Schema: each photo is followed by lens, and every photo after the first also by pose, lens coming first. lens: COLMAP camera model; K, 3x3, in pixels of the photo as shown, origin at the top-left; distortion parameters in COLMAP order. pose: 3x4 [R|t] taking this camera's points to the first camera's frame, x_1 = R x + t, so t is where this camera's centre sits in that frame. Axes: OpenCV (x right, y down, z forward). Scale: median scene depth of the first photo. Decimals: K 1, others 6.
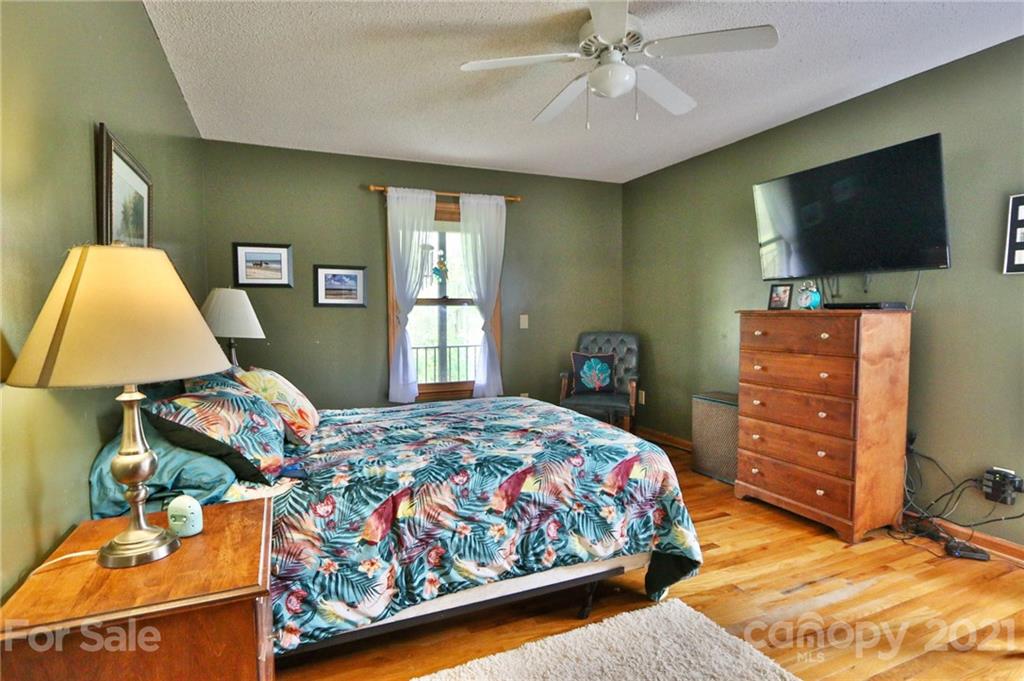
lens RADIAL K [[527.6, 0, 512.2], [0, 527.6, 336.7], [0, 0, 1]] dist [-0.013444, -0.000104]
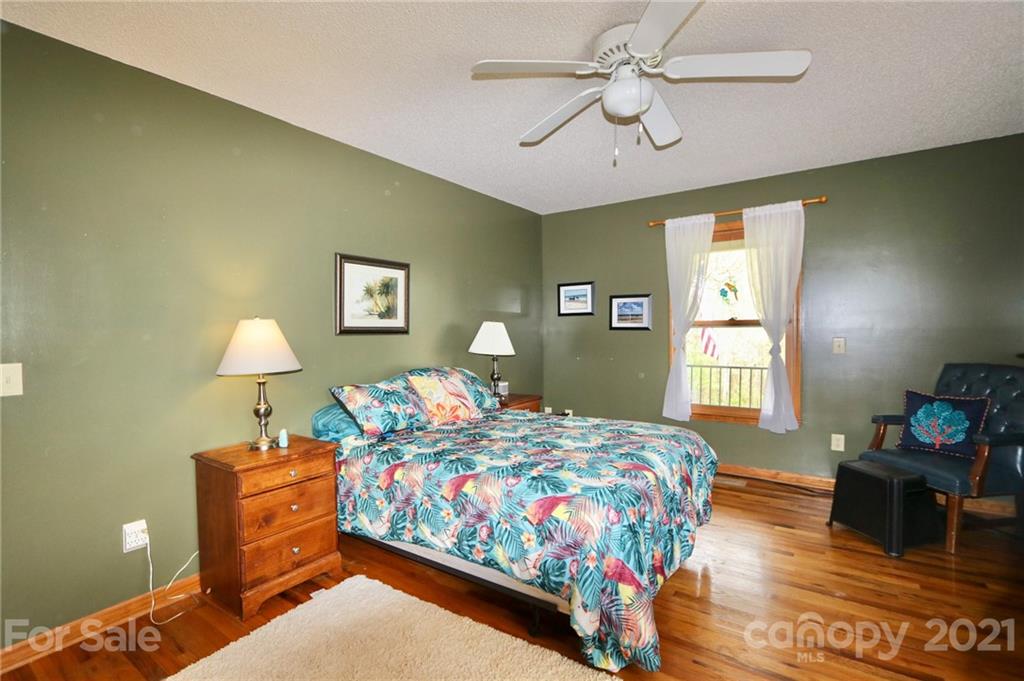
lens RADIAL K [[473.4, 0, 509.9], [0, 473.4, 340.3], [0, 0, 1]] dist [0.001592, 0.000454]
pose [[0.524542, 0.018165, -0.851191, 0.955224], [-0.028675, 0.999582, 0.003661, -0.062500], [0.850901, 0.022487, 0.524844, 0.468508]]
